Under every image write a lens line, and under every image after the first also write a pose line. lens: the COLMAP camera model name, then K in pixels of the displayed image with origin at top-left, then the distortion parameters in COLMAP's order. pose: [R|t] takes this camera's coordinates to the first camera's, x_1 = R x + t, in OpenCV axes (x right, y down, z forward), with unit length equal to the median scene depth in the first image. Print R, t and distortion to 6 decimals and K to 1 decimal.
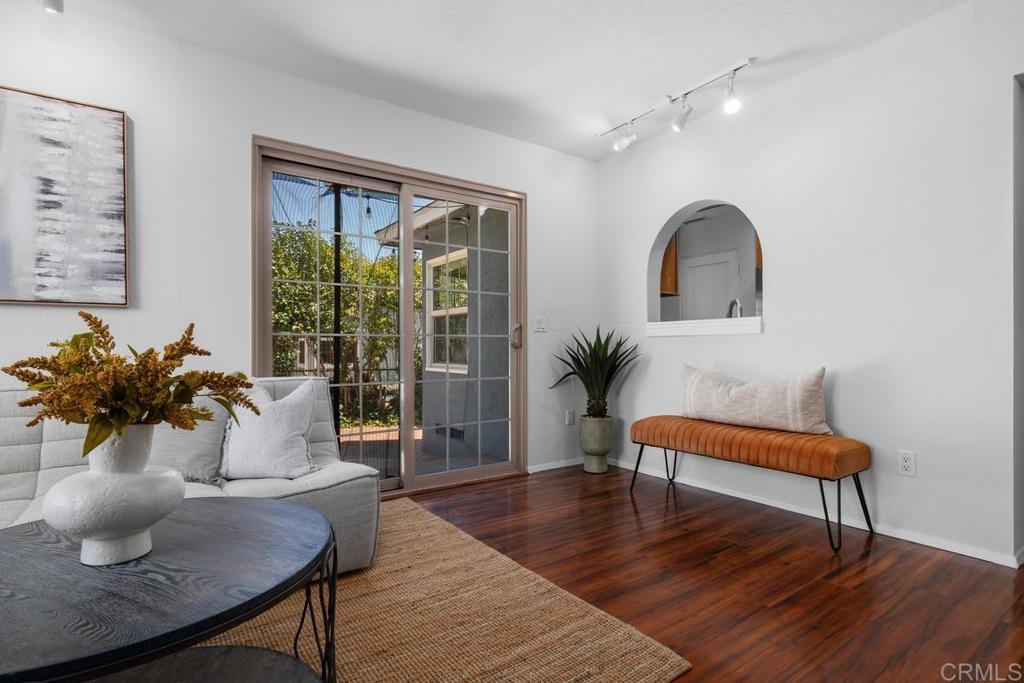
lens RADIAL K [[501.3, 0, 513.0], [0, 501.3, 347.7], [0, 0, 1]] dist [-0.002931, -0.000473]
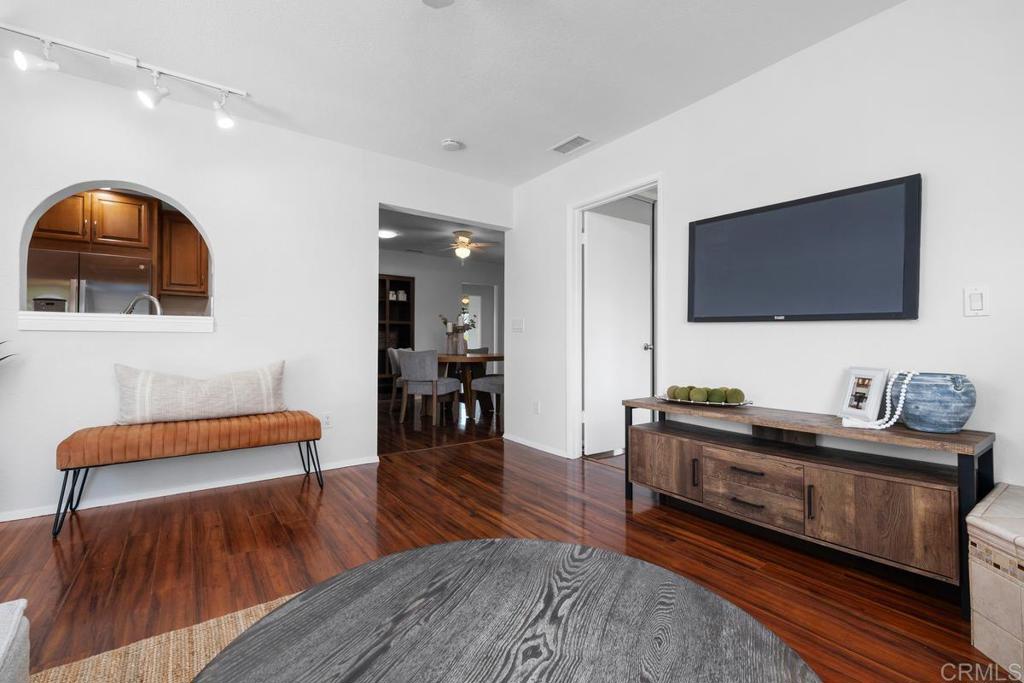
lens RADIAL K [[449.0, 0, 511.9], [0, 449.0, 339.2], [0, 0, 1]] dist [0.001725, -0.000375]
pose [[-0.008176, 0.010363, 0.999913, -0.560524], [-0.001078, 0.999946, -0.010372, -0.004566], [-0.999966, -0.001163, -0.008164, 0.406430]]
